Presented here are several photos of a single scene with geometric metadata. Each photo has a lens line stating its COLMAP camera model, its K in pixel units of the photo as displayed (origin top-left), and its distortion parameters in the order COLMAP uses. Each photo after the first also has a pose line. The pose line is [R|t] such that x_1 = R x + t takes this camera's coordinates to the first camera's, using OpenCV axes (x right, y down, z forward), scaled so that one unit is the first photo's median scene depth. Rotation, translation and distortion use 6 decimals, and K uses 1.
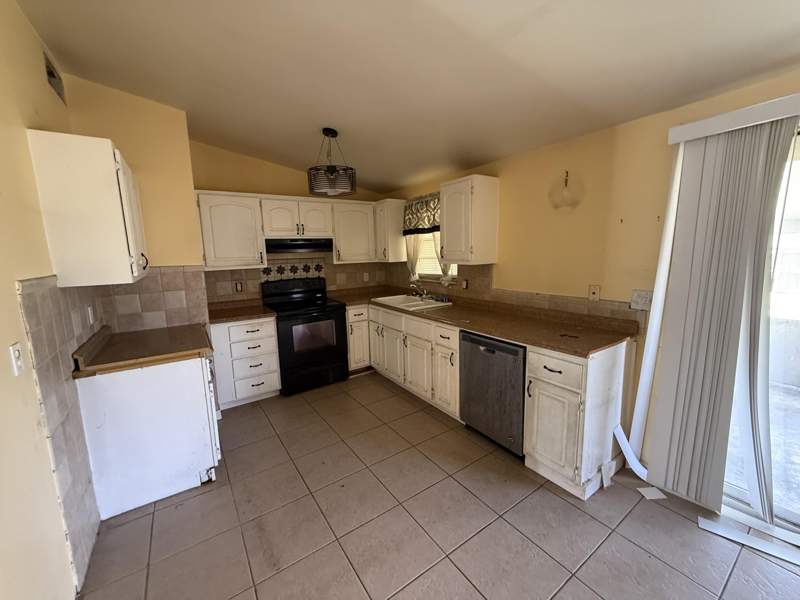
lens RADIAL K [[323.8, 0, 395.5], [0, 323.8, 300.6], [0, 0, 1]] dist [0.000729, -0.000212]
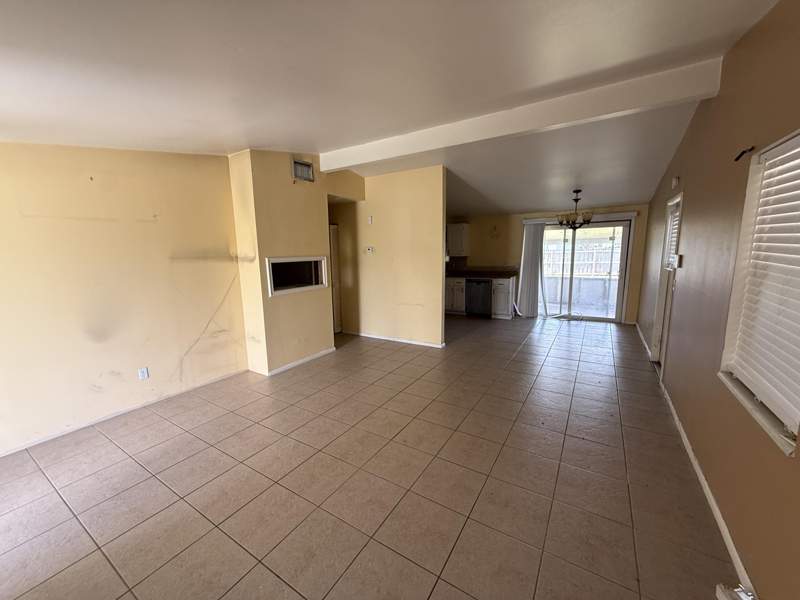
lens RADIAL K [[337.3, 0, 400.0], [0, 337.3, 300.0], [0, 0, 1]] dist [0.000662, -0.000037]
pose [[0.923230, -0.054428, 0.380373, -1.714254], [0.053609, 0.998481, 0.012755, 0.241120], [-0.380489, 0.008615, 0.924745, -1.773330]]
